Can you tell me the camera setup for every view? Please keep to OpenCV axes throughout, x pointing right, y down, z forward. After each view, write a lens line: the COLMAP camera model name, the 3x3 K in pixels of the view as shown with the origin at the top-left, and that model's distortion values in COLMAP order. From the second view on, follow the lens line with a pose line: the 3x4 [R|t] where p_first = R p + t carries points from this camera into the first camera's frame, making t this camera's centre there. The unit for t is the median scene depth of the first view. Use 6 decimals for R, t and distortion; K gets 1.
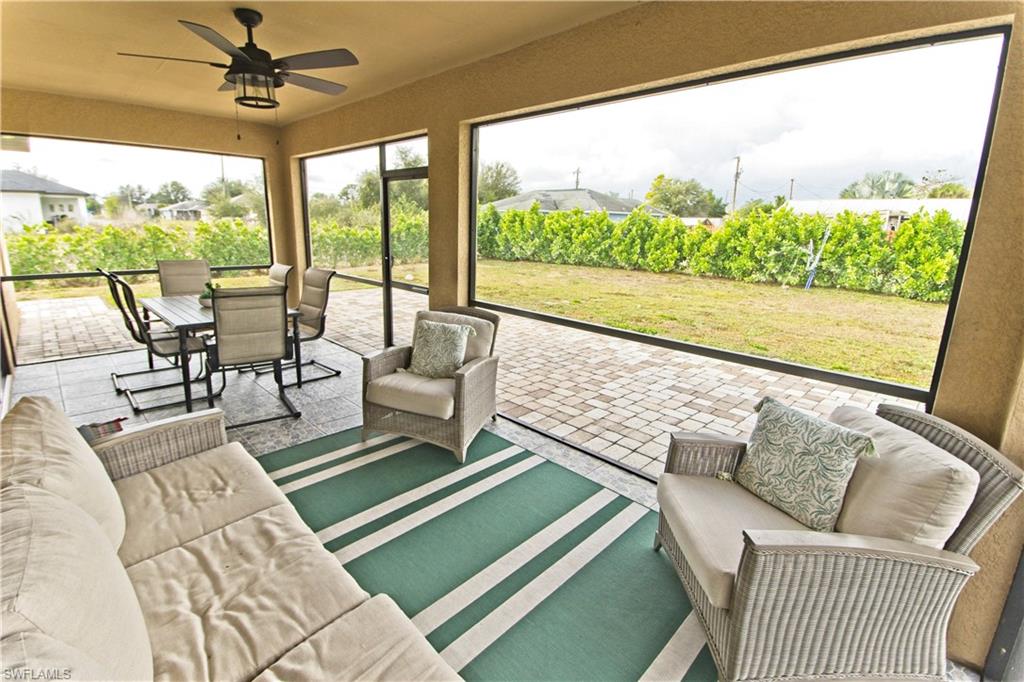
lens RADIAL K [[473.8, 0, 492.3], [0, 473.8, 323.5], [0, 0, 1]] dist [-0.002427, -0.000694]
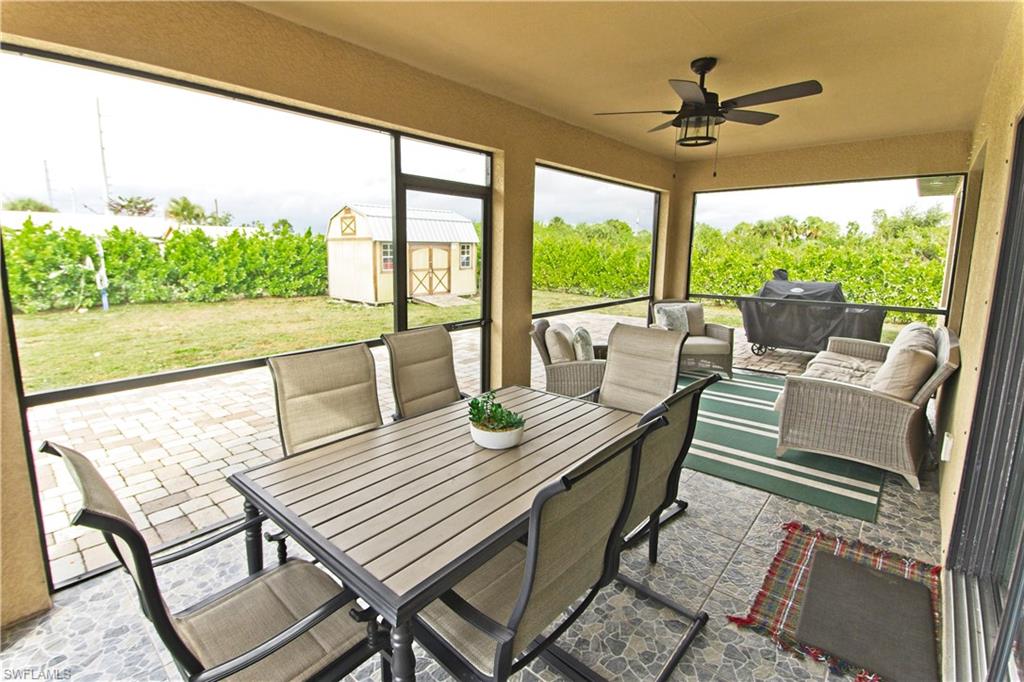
lens RADIAL K [[473.8, 0, 492.3], [0, 473.8, 323.5], [0, 0, 1]] dist [-0.002427, -0.000694]
pose [[-0.074817, -0.176439, 0.981464, -0.303474], [0.199002, 0.961783, 0.188071, -0.069308], [-0.977139, 0.209385, -0.036846, 0.301183]]
